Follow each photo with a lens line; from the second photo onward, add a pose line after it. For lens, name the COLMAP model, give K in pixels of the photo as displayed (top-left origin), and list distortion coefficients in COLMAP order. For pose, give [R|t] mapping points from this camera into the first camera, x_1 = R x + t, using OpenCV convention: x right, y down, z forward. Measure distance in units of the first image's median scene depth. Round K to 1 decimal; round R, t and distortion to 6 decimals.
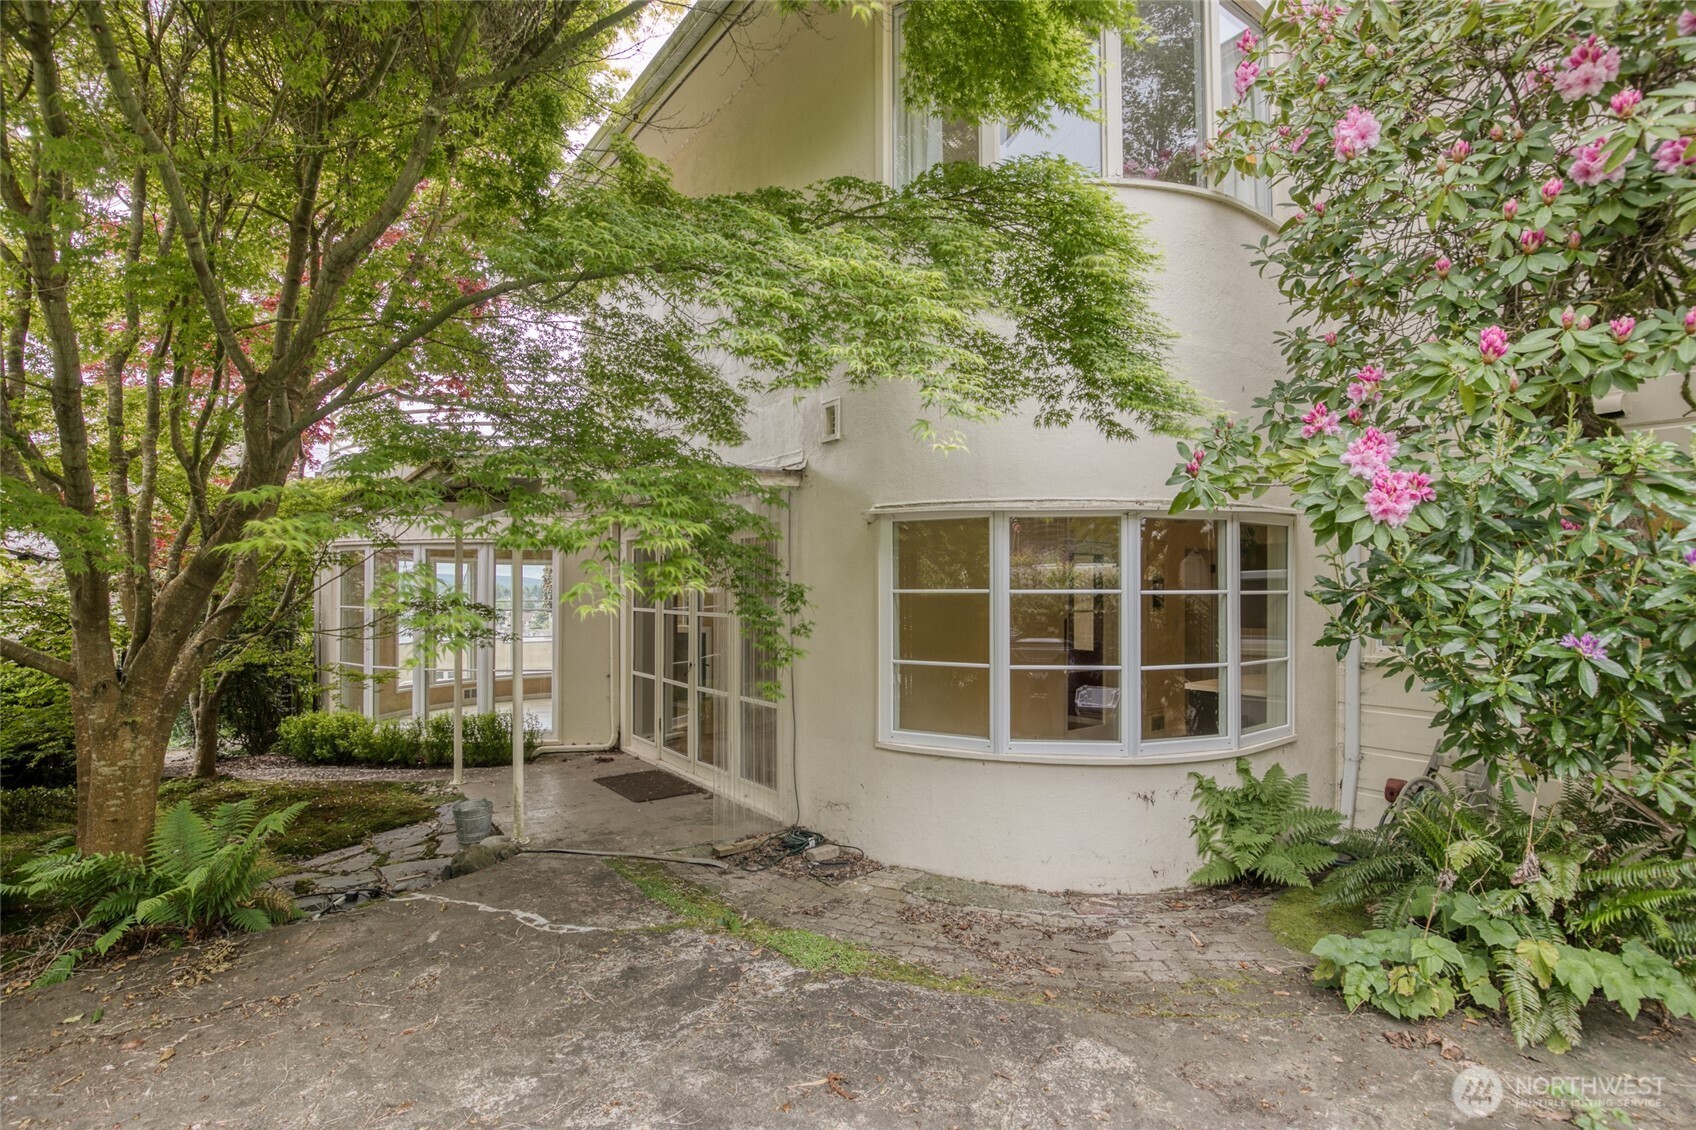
lens RADIAL K [[831.2, 0, 848.0], [0, 831.2, 565.0], [0, 0, 1]] dist [-0.012159, -0.000338]
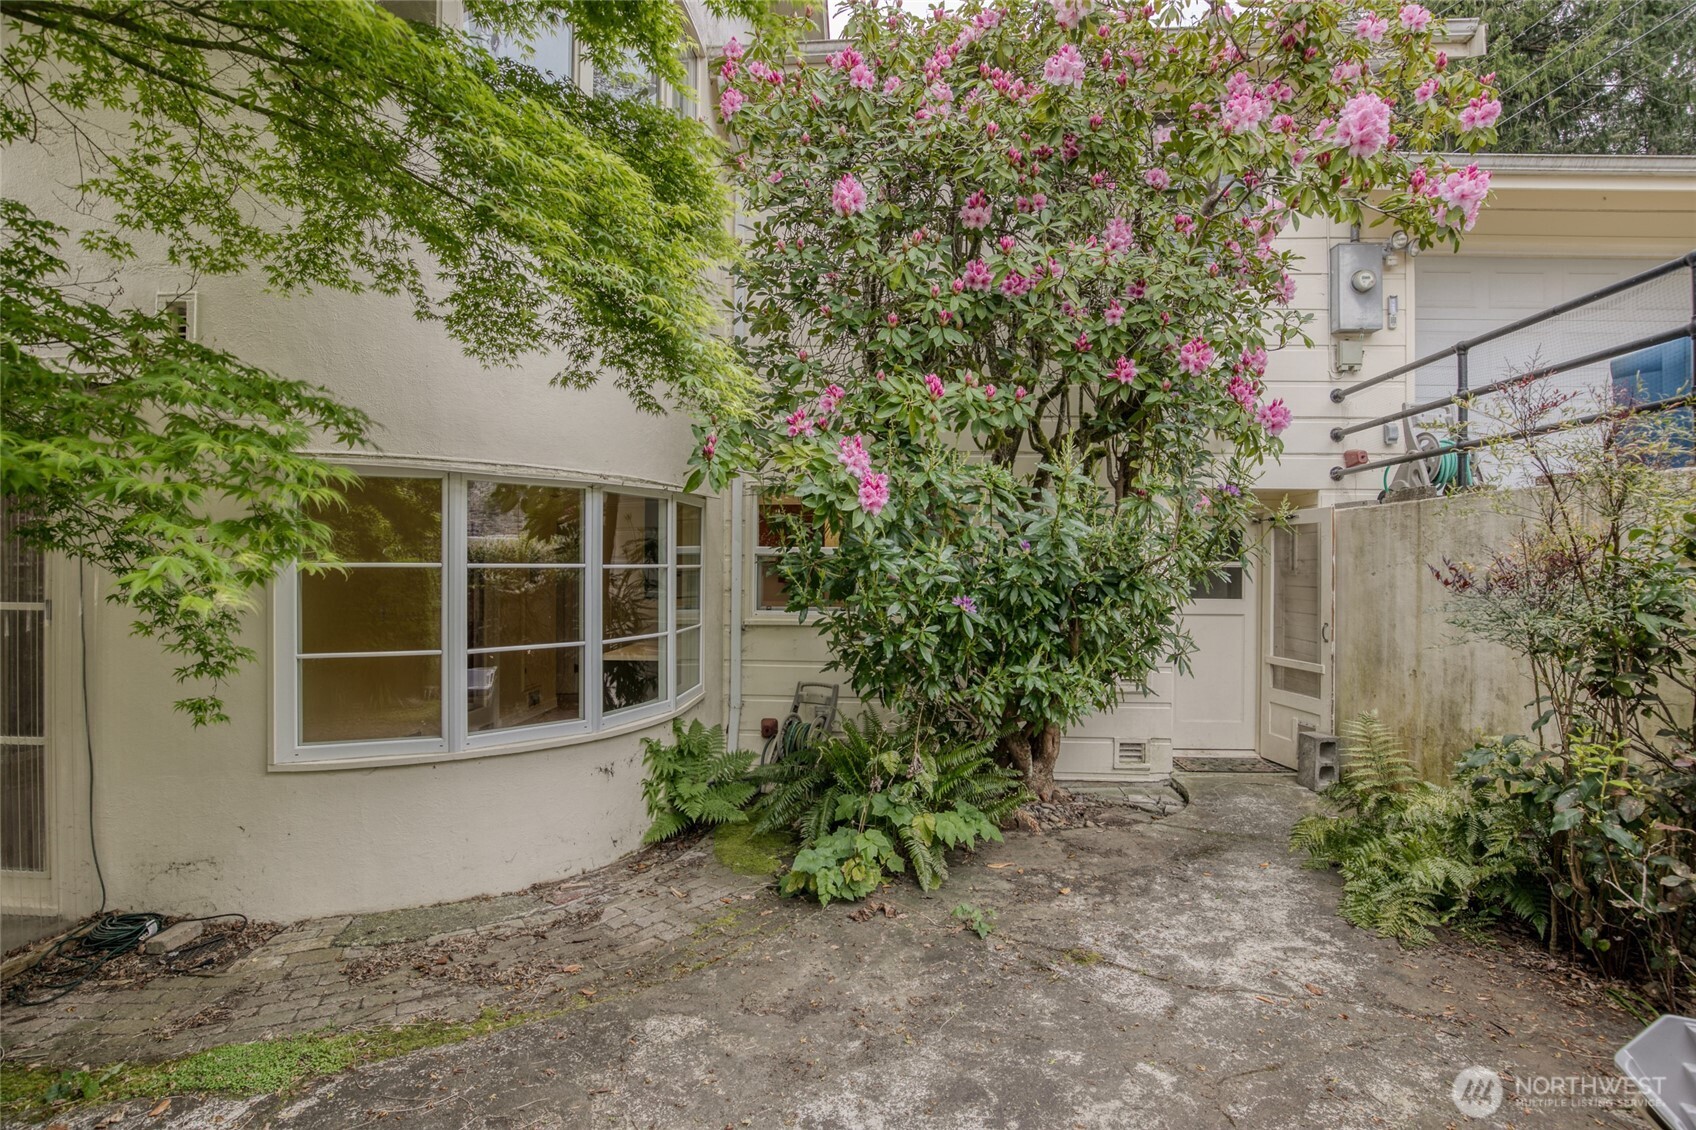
lens RADIAL K [[822.6, 0, 856.2], [0, 822.6, 555.1], [0, 0, 1]] dist [-0.013119, 0.000685]
pose [[0.632258, 0.012003, 0.774665, -0.215908], [-0.028561, 0.999561, 0.007823, 0.002787], [-0.774231, -0.027071, 0.632323, 0.137056]]
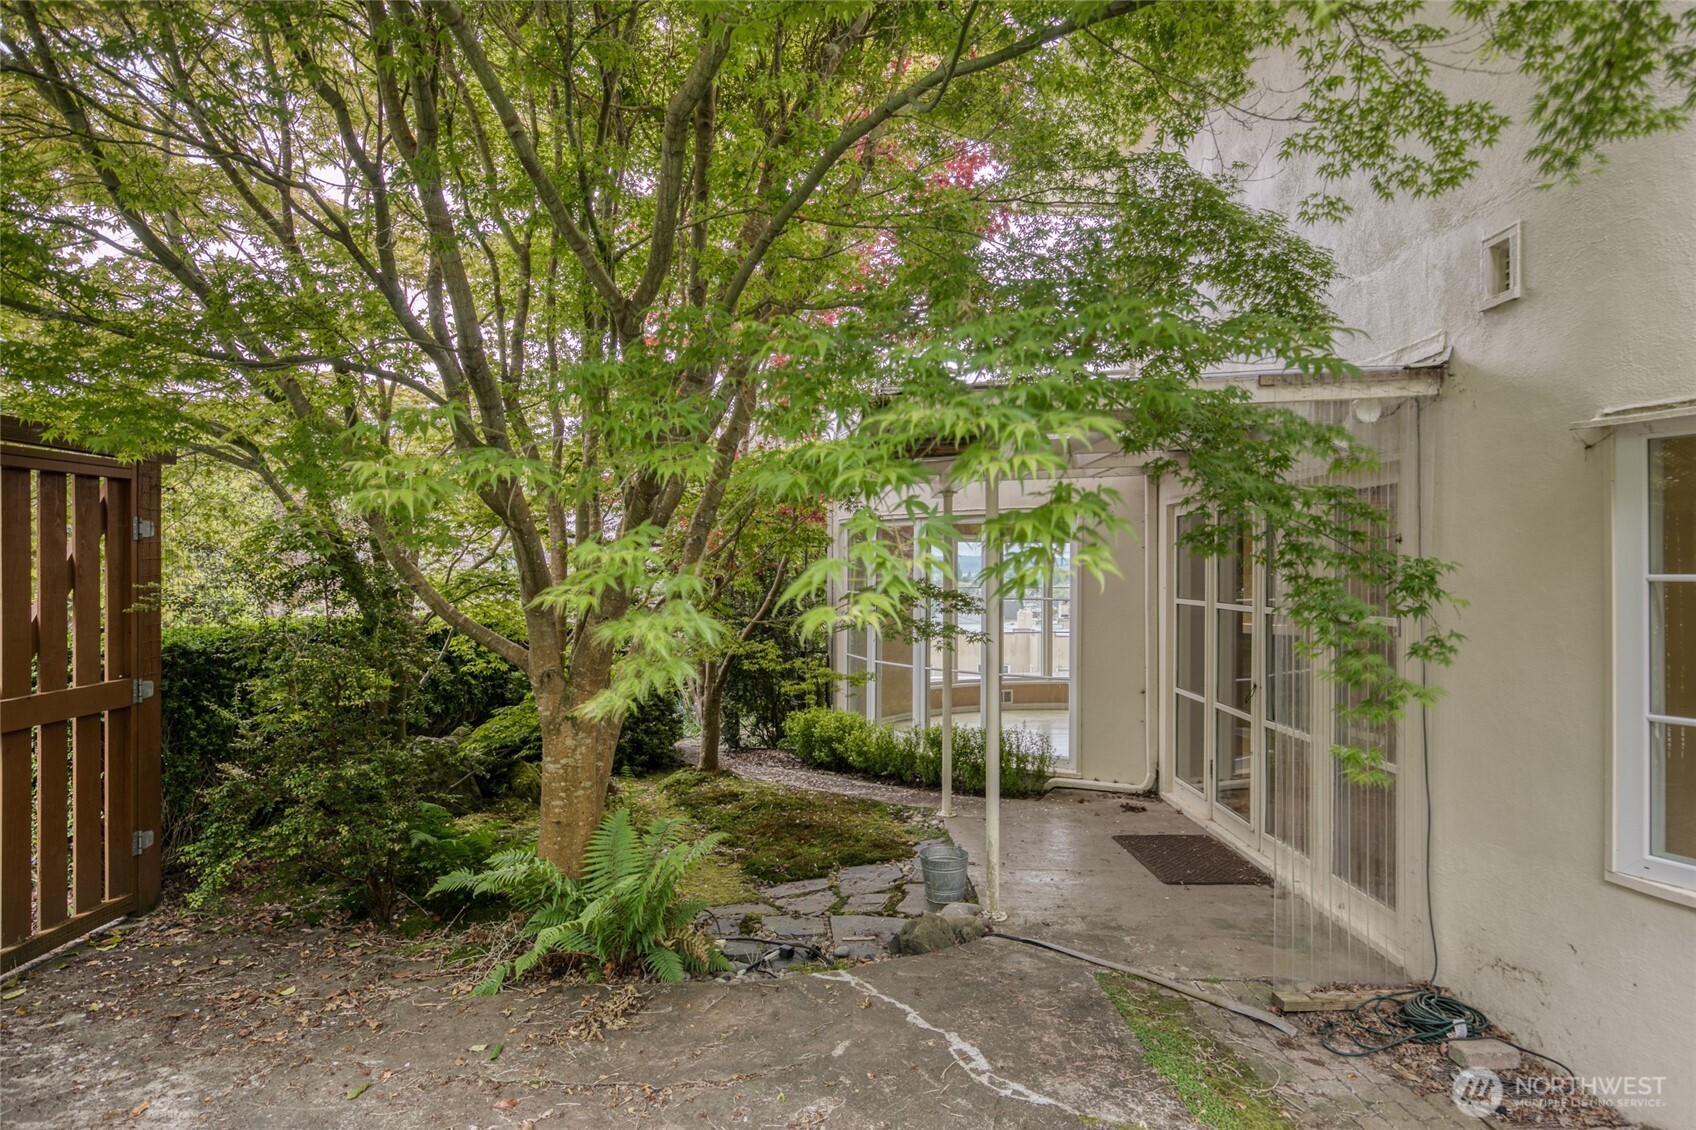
lens RADIAL K [[961.6, 0, 855.1], [0, 961.6, 564.8], [0, 0, 1]] dist [-0.015203, 0.001070]
pose [[0.808086, -0.002453, -0.589059, 0.006033], [0.014247, 0.999780, 0.015381, 0.008745], [0.588892, -0.020822, 0.807943, 0.270881]]
